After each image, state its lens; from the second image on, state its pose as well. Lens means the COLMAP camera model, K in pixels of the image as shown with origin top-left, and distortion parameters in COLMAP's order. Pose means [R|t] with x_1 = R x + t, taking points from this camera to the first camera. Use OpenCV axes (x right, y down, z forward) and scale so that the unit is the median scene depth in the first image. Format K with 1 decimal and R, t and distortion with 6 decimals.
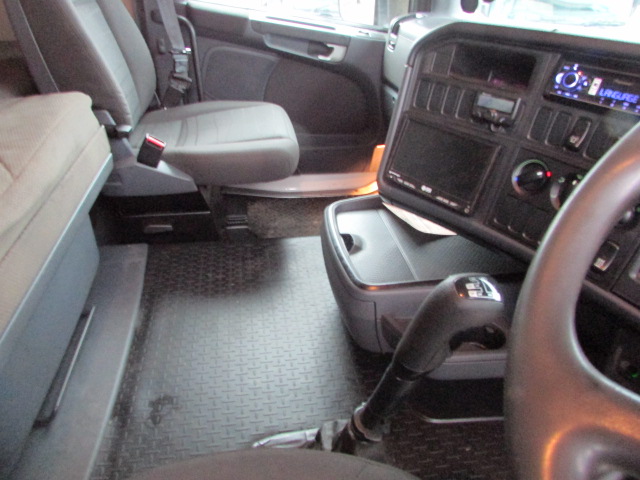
lens RADIAL K [[453.8, 0, 320.0], [0, 453.8, 240.0], [0, 0, 1]] dist [-0.032954, 0.012248]
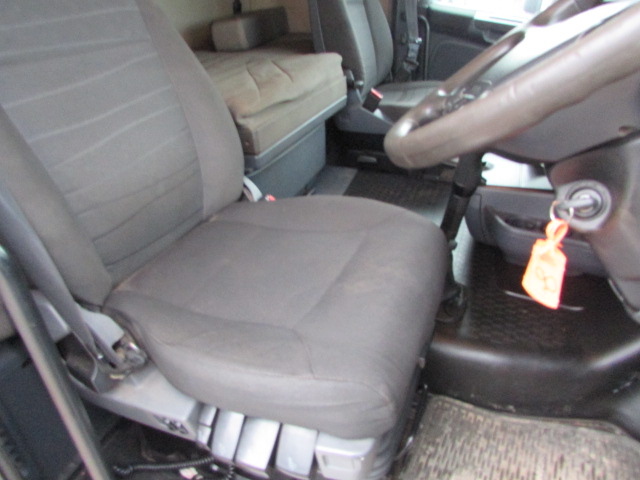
lens RADIAL K [[453.8, 0, 320.0], [0, 453.8, 240.0], [0, 0, 1]] dist [-0.032954, 0.012248]
pose [[0.854068, 0.215100, -0.473603, 0.217834], [-0.237252, 0.971357, 0.013321, 0.210276], [0.462903, 0.100987, 0.880638, -0.260119]]
